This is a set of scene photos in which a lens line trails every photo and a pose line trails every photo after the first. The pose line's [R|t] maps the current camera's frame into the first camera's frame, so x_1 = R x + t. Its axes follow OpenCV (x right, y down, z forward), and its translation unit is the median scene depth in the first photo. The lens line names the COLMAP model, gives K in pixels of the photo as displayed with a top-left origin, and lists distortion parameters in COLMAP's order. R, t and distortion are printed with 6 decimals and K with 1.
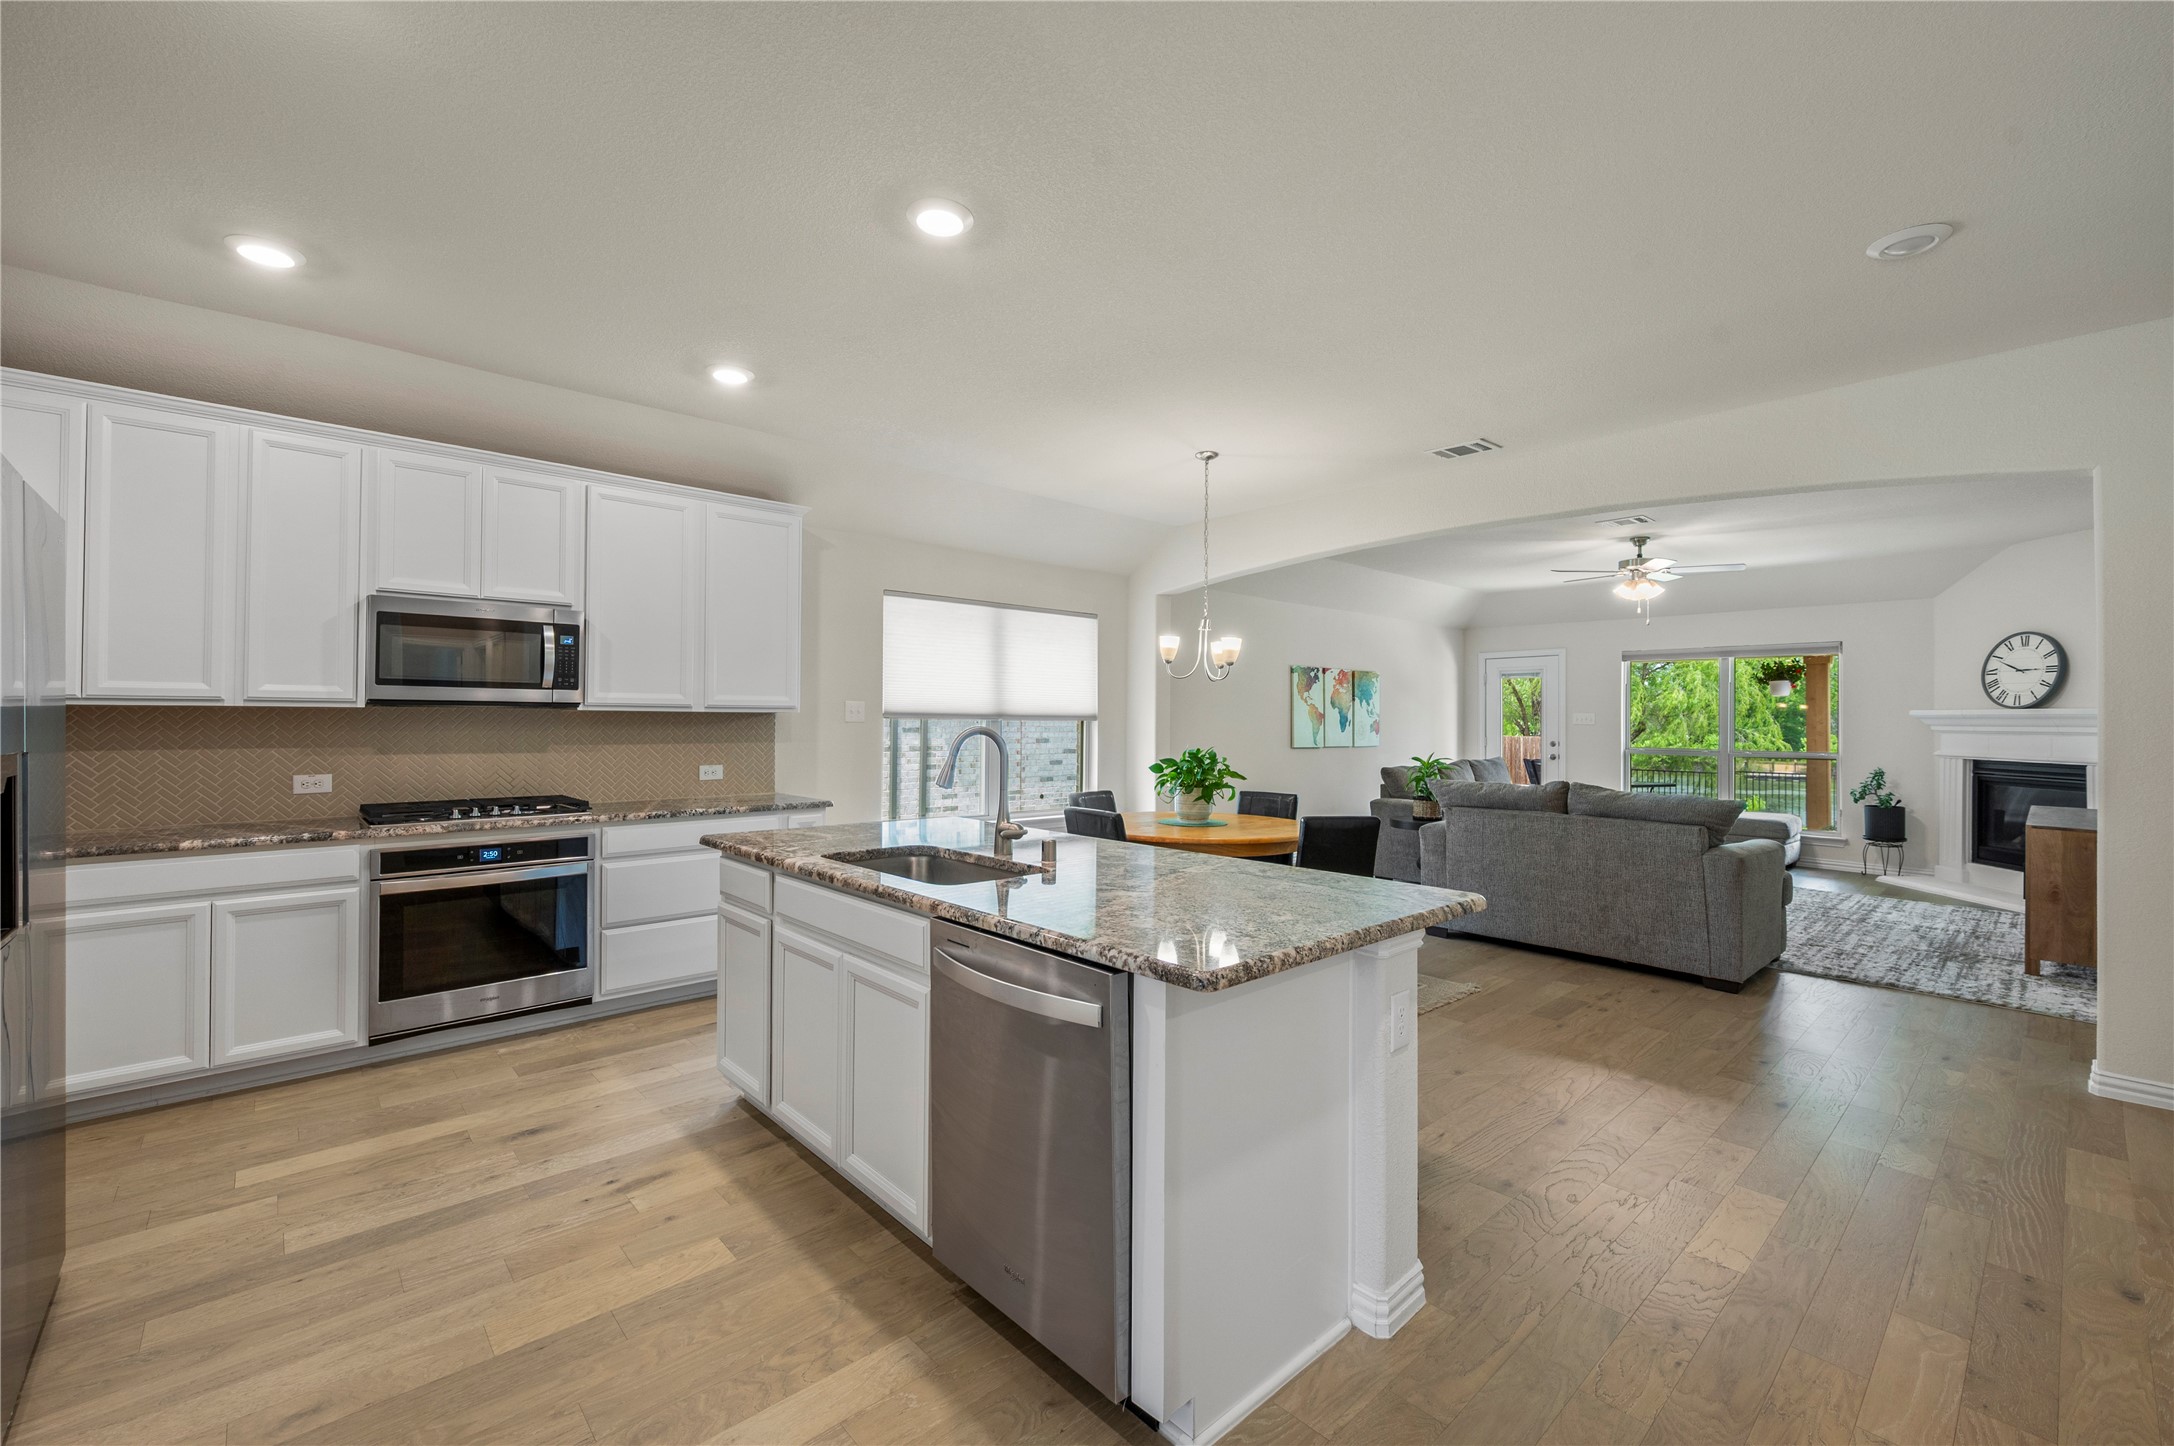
lens RADIAL K [[899.5, 0, 1092.5], [0, 899.5, 710.6], [0, 0, 1]] dist [0.001541, 0.000251]
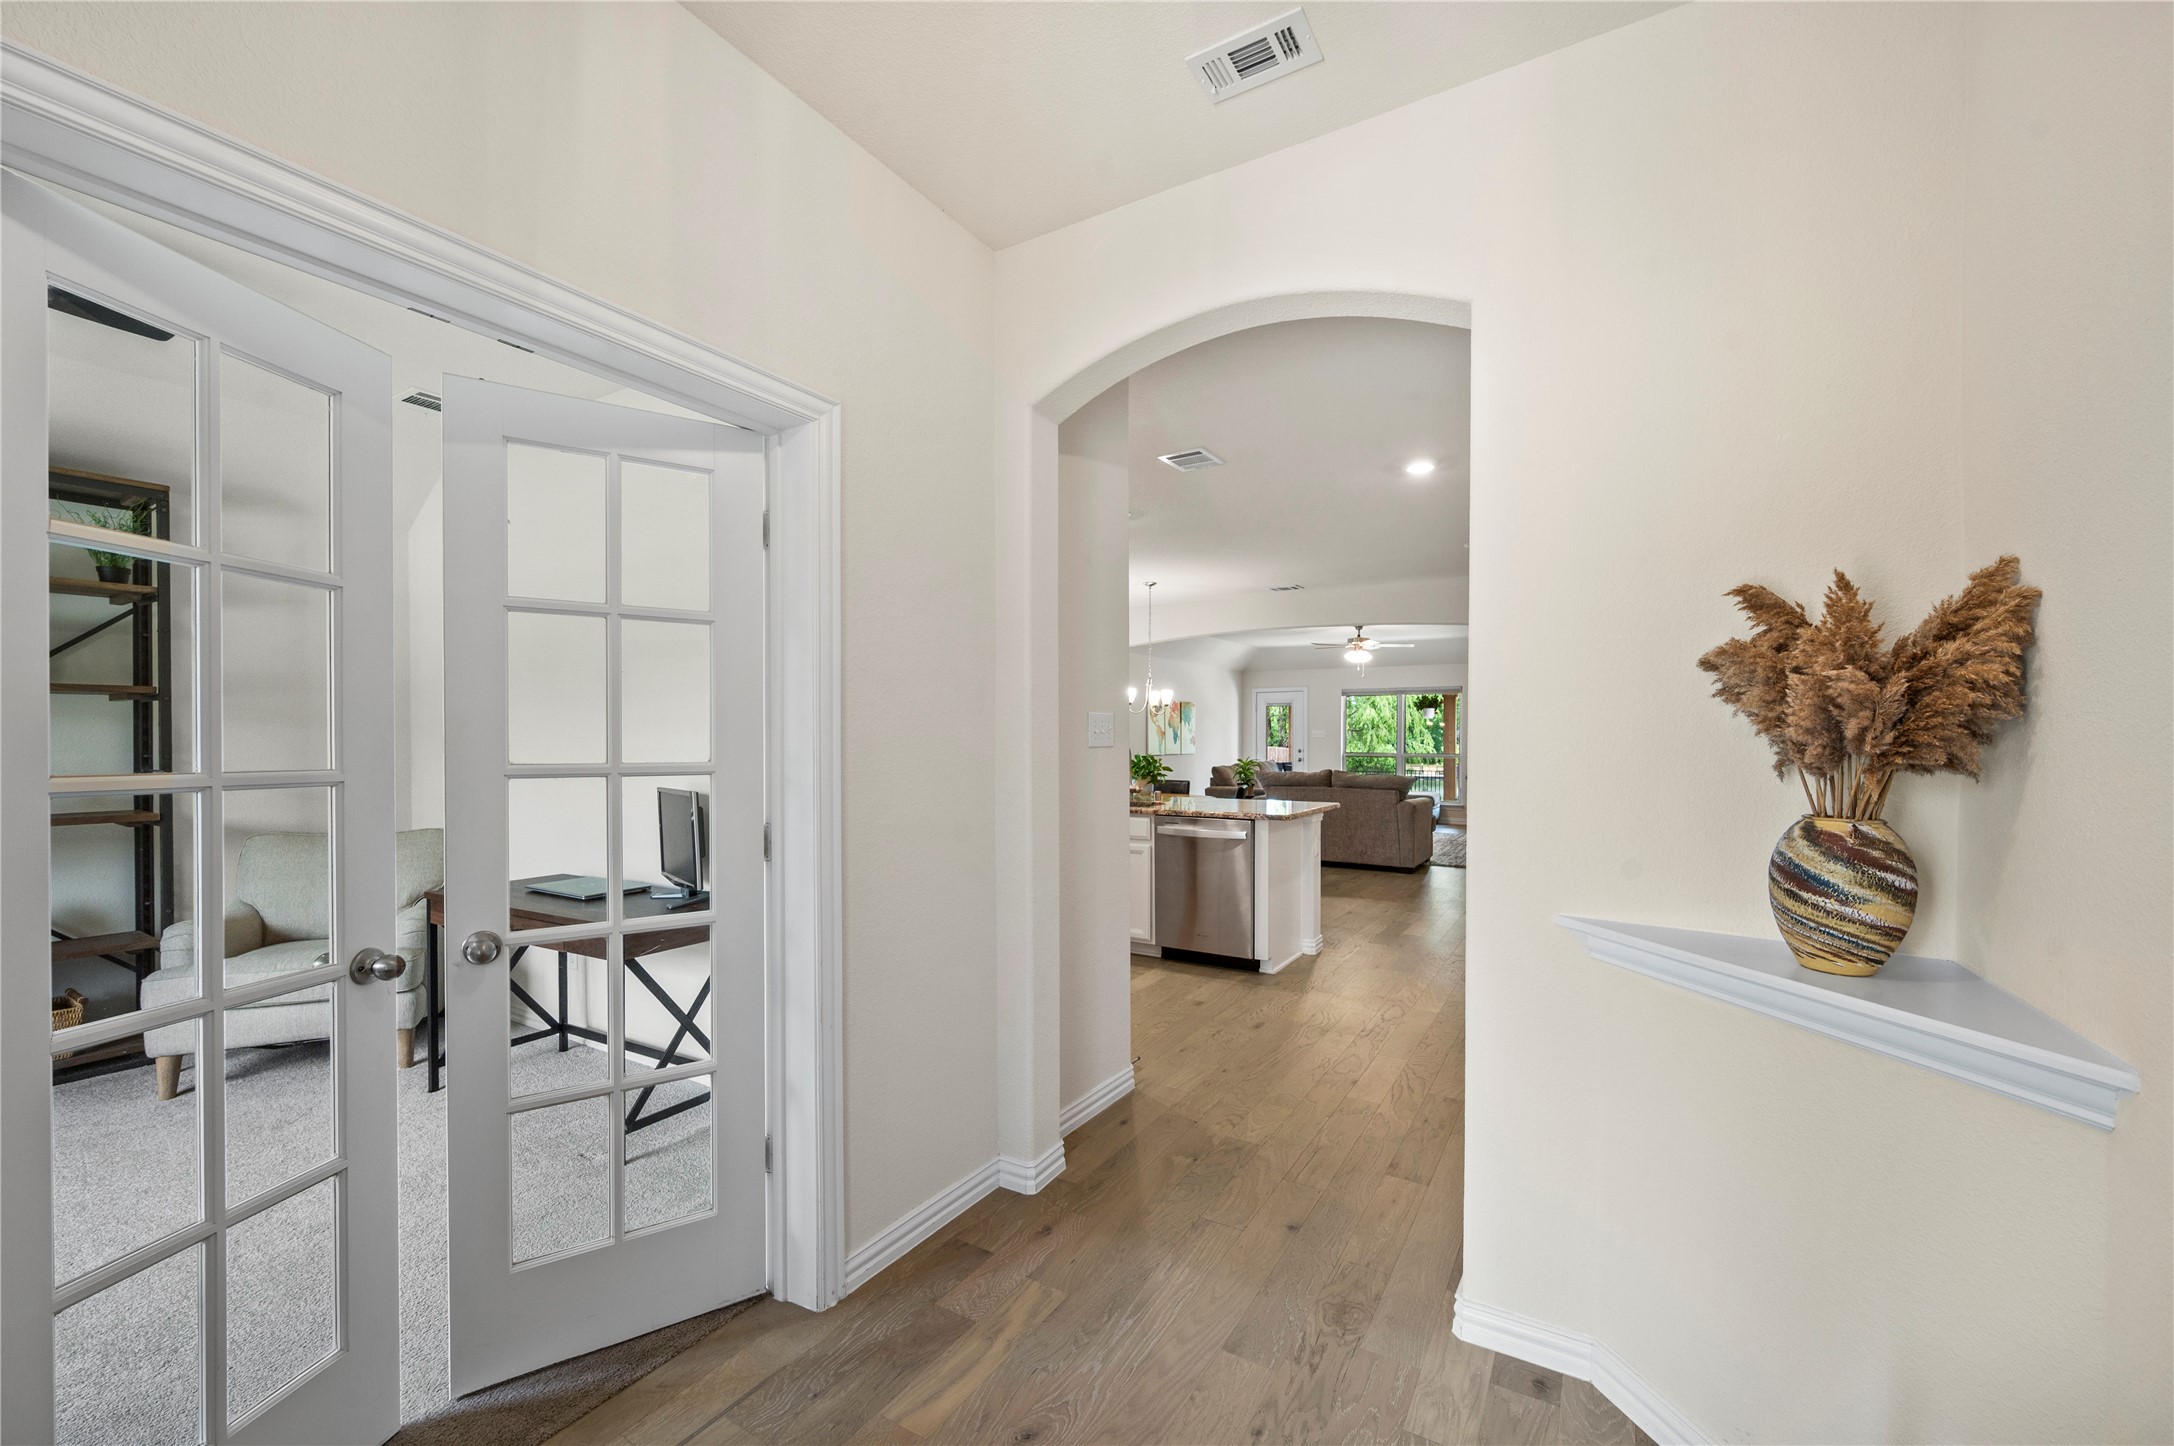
lens RADIAL K [[878.2, 0, 1095.8], [0, 878.2, 743.3], [0, 0, 1]] dist [-0.001156, -0.000125]
pose [[0.957791, -0.009596, 0.287305, -0.291650], [0.004022, 0.999792, 0.019983, -0.007166], [-0.287437, -0.017984, 0.957631, -0.373791]]
